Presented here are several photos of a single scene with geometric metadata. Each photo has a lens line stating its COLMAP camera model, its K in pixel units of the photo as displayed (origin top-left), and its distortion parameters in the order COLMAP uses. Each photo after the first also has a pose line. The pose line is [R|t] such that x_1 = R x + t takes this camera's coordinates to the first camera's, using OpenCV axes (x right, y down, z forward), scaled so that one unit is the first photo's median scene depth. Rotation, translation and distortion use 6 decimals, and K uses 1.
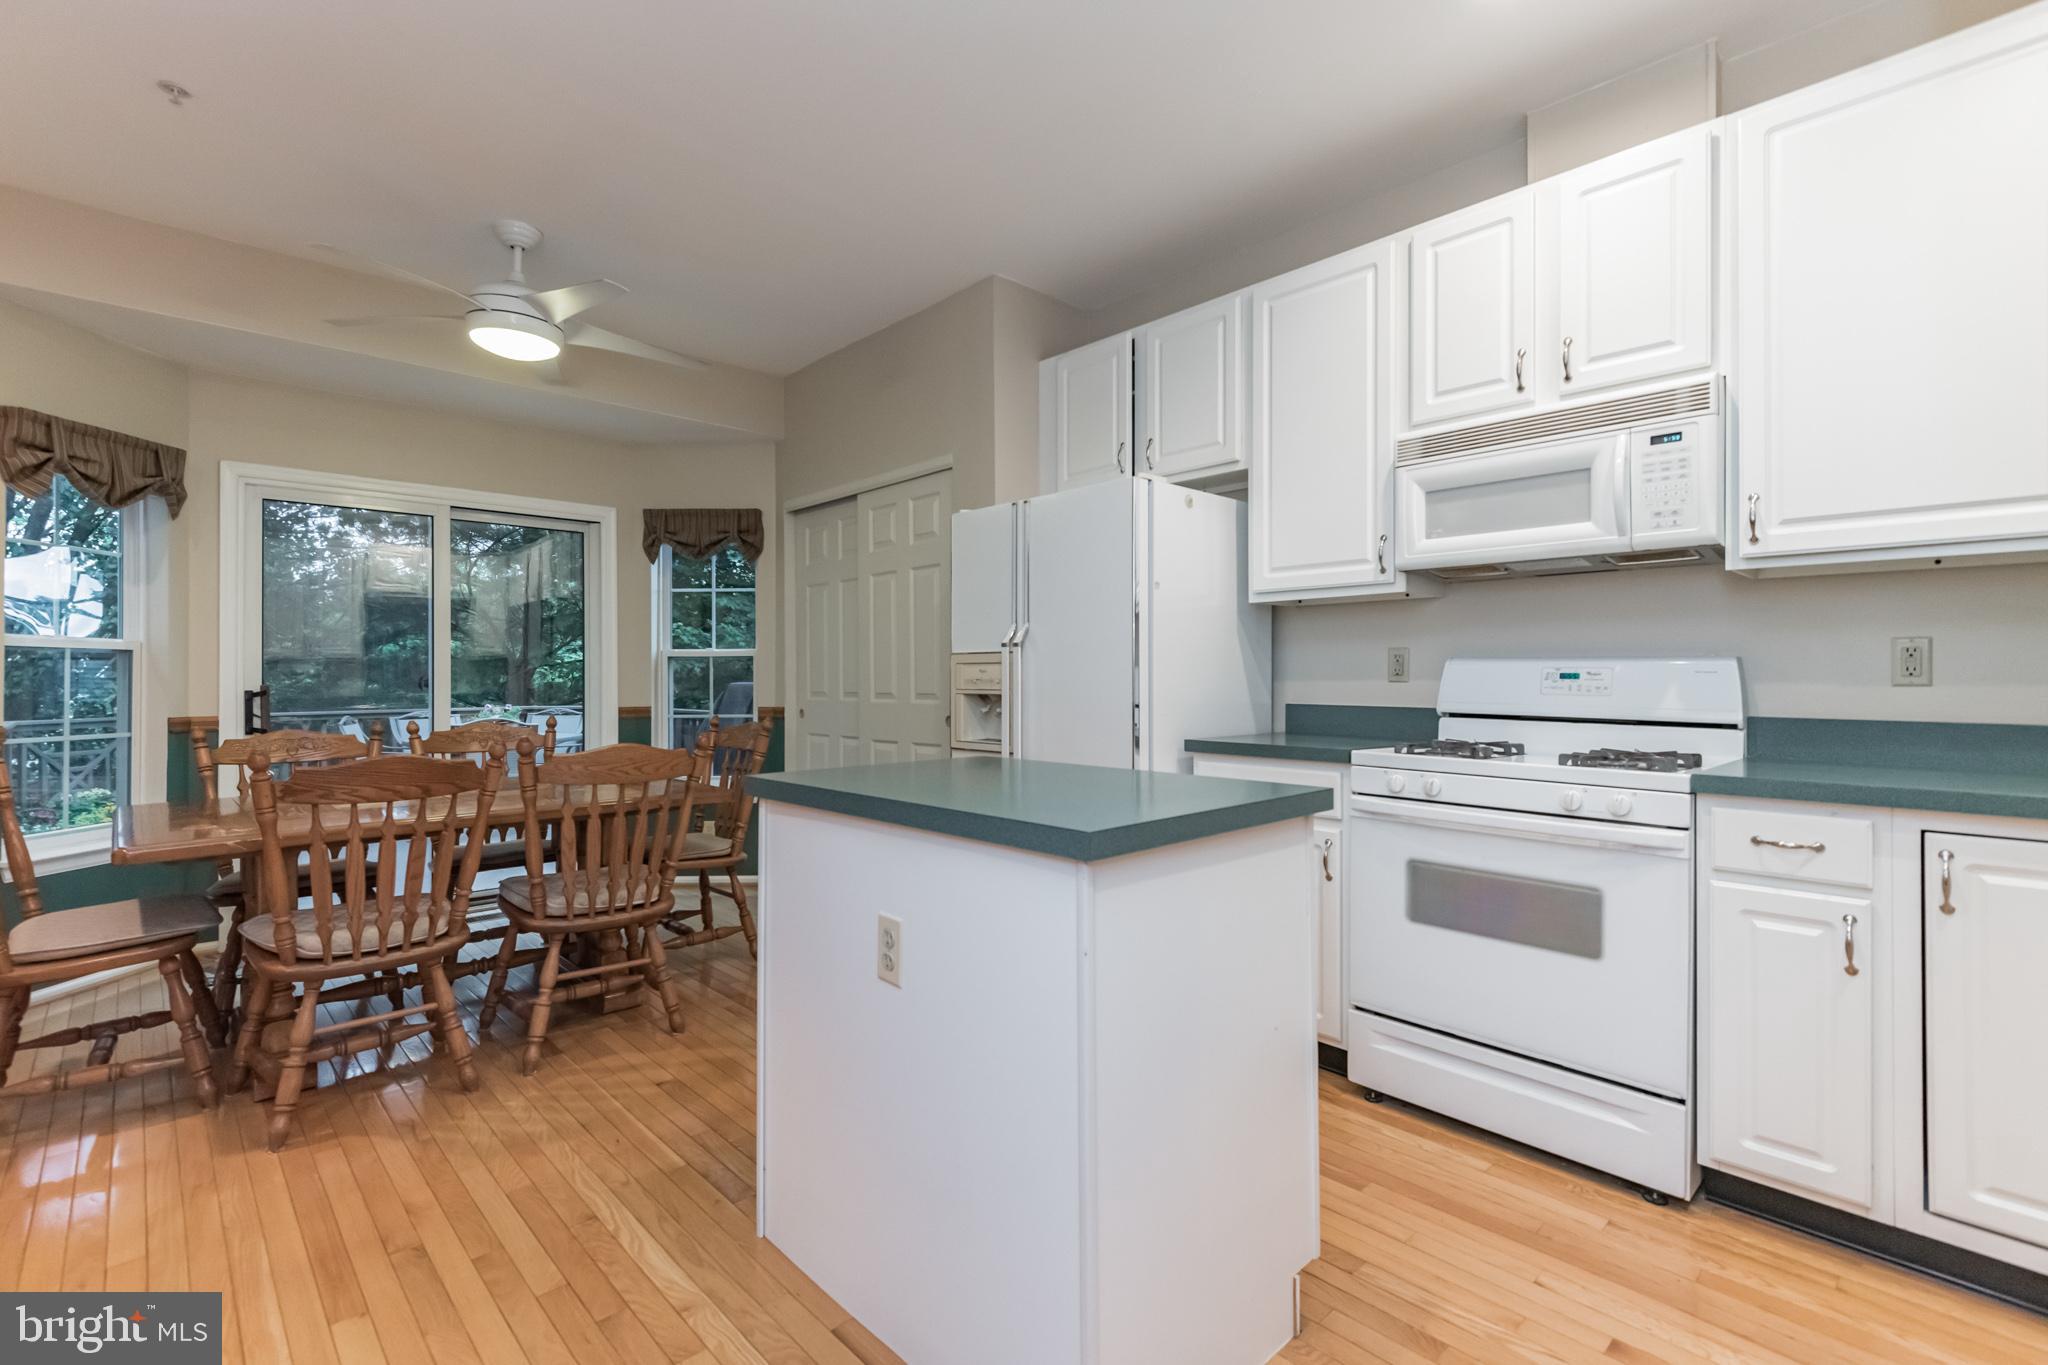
lens RADIAL K [[909.8, 0, 1030.7], [0, 909.8, 689.9], [0, 0, 1]] dist [0.011767, -0.008479]
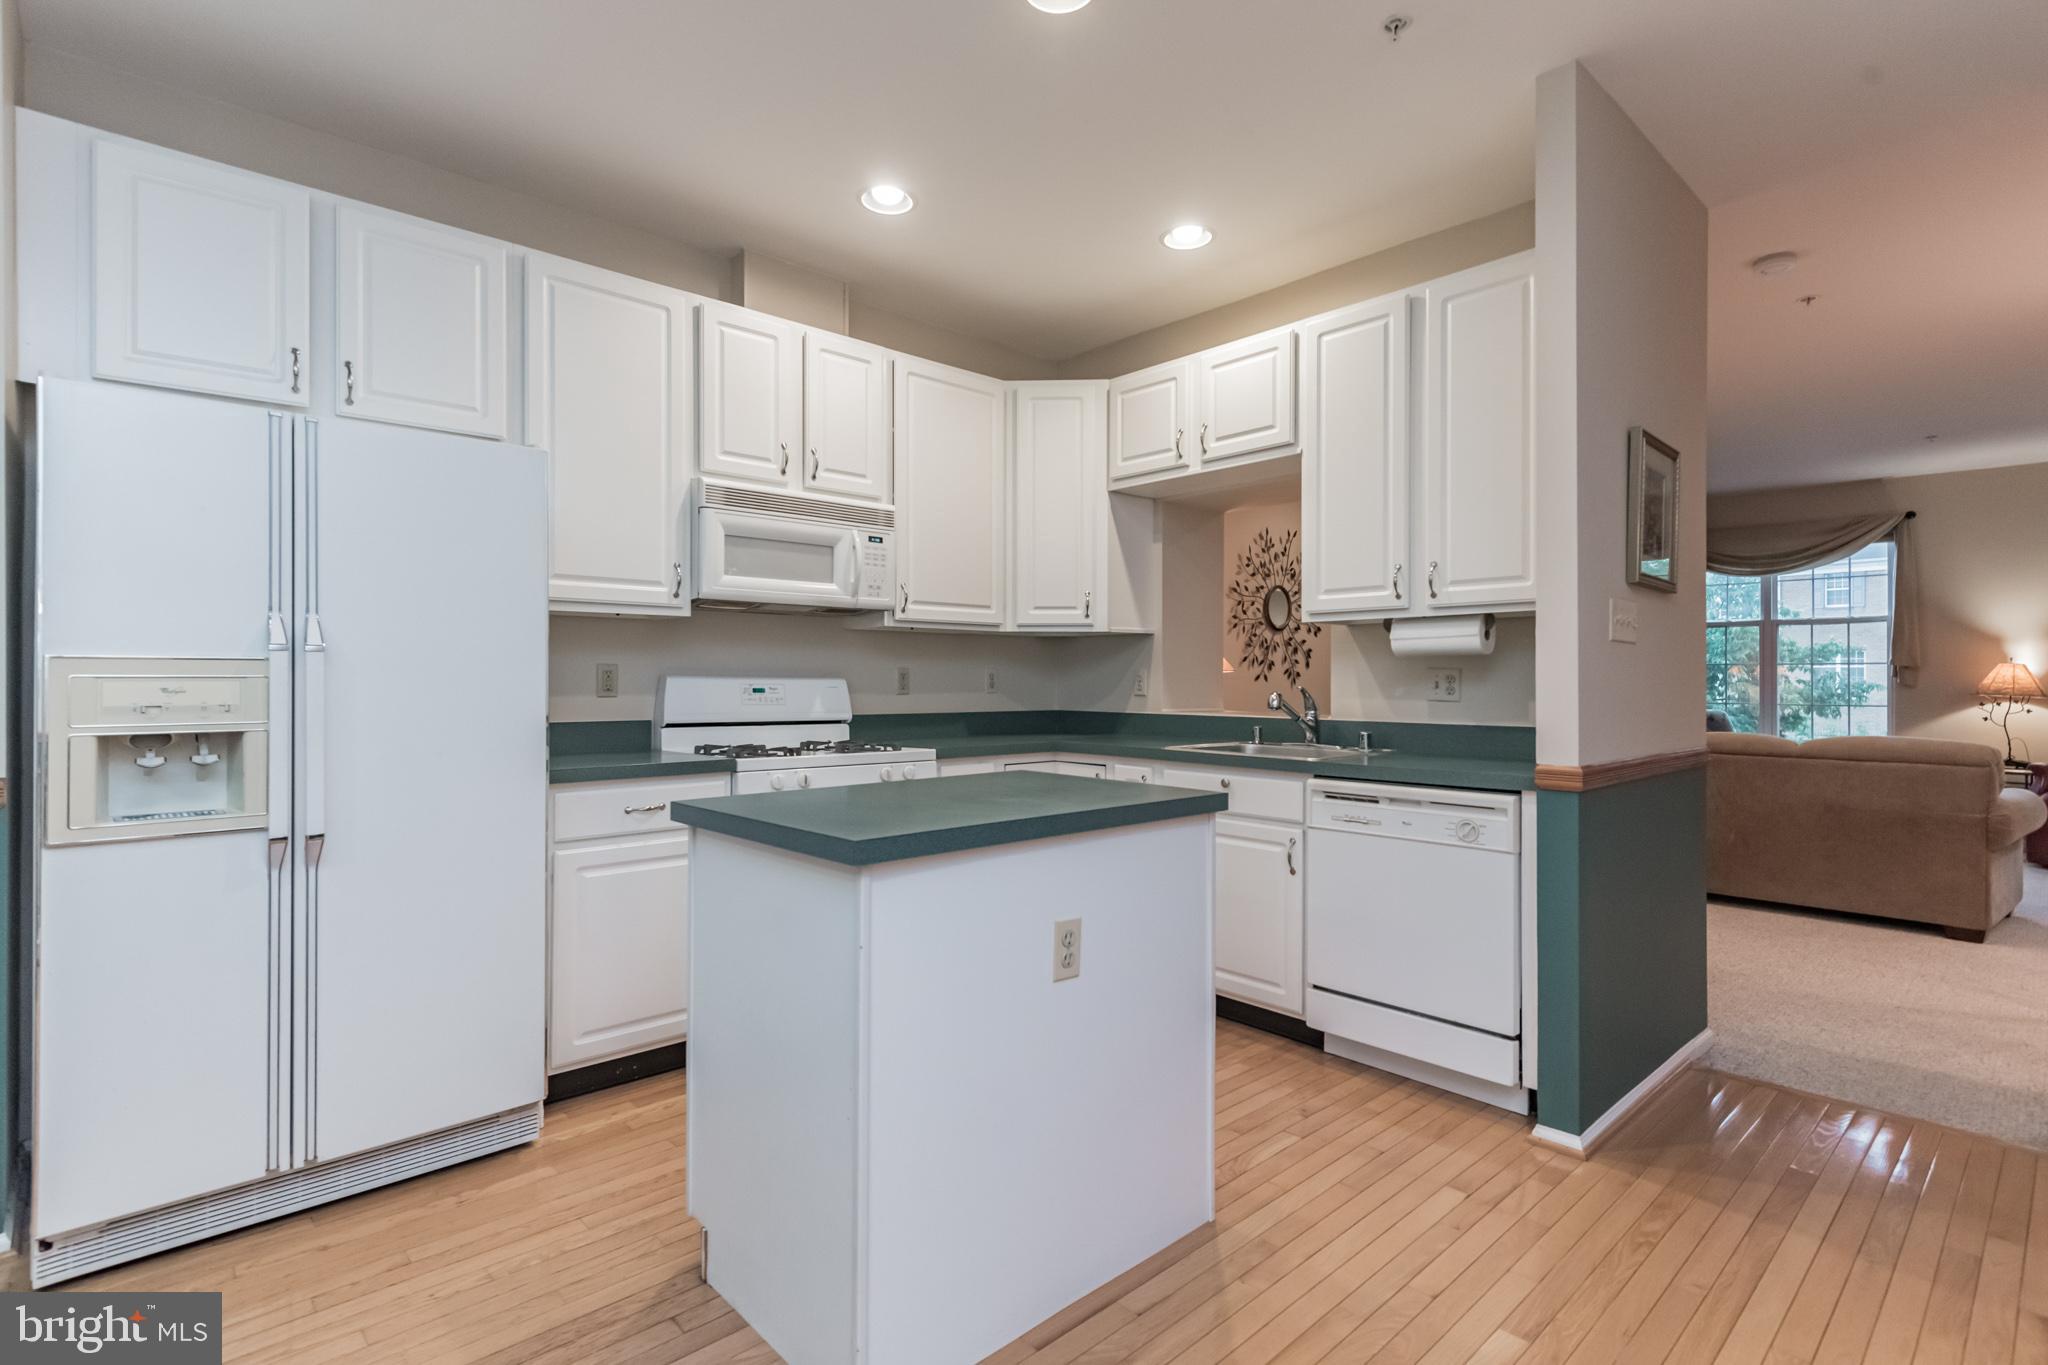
lens RADIAL K [[959.5, 0, 1015.1], [0, 959.5, 673.5], [0, 0, 1]] dist [0.012651, -0.006419]
pose [[0.028146, 0.003421, 0.999598, -0.813866], [0.009715, 0.999946, -0.003696, -0.032202], [-0.999557, 0.009815, 0.028111, 0.618562]]
